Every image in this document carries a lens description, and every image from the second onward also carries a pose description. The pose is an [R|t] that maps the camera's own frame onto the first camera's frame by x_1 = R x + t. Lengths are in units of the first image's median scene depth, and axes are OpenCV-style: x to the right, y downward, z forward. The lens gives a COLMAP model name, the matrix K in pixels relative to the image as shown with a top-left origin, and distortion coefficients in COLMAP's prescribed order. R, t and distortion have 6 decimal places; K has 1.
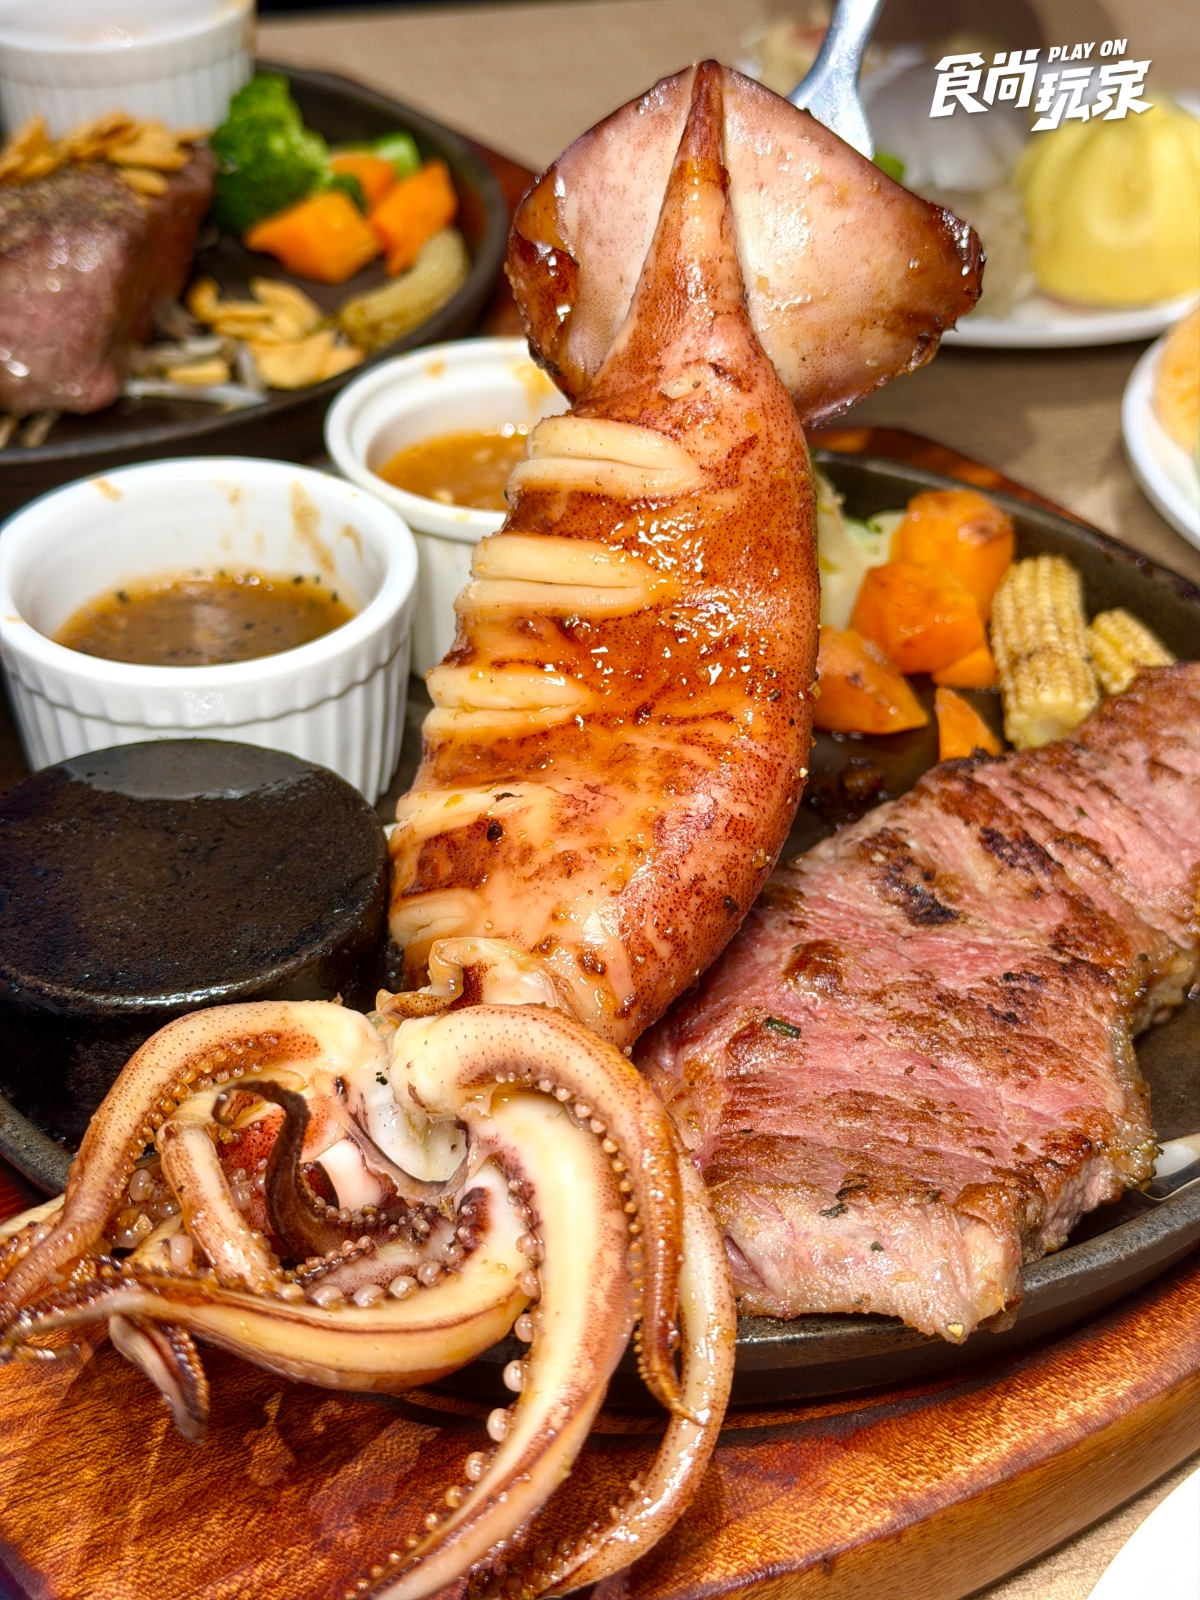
lens RADIAL K [[2294.5, 0, 600.0], [0, 2294.5, 800.0], [0, 0, 1]] dist [0.166804, -0.433444]
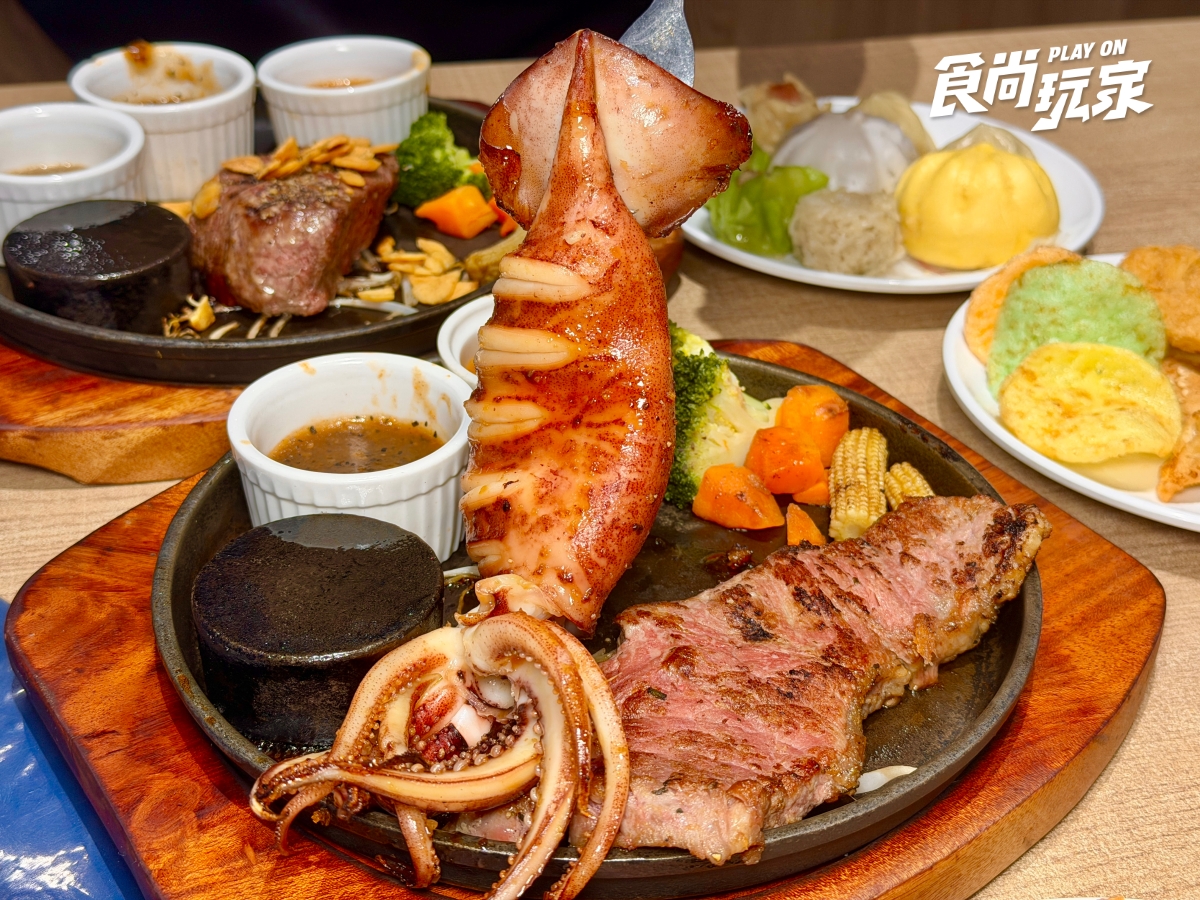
lens RADIAL K [[1720.9, 0, 600.0], [0, 1720.9, 450.0], [0, 0, 1]] dist [0.166804, -0.433444]
pose [[0.996468, 0.041374, -0.073067, 0.112283], [-0.046564, 0.996401, -0.070825, 0.008438], [0.069873, 0.073977, 0.994809, -0.290241]]
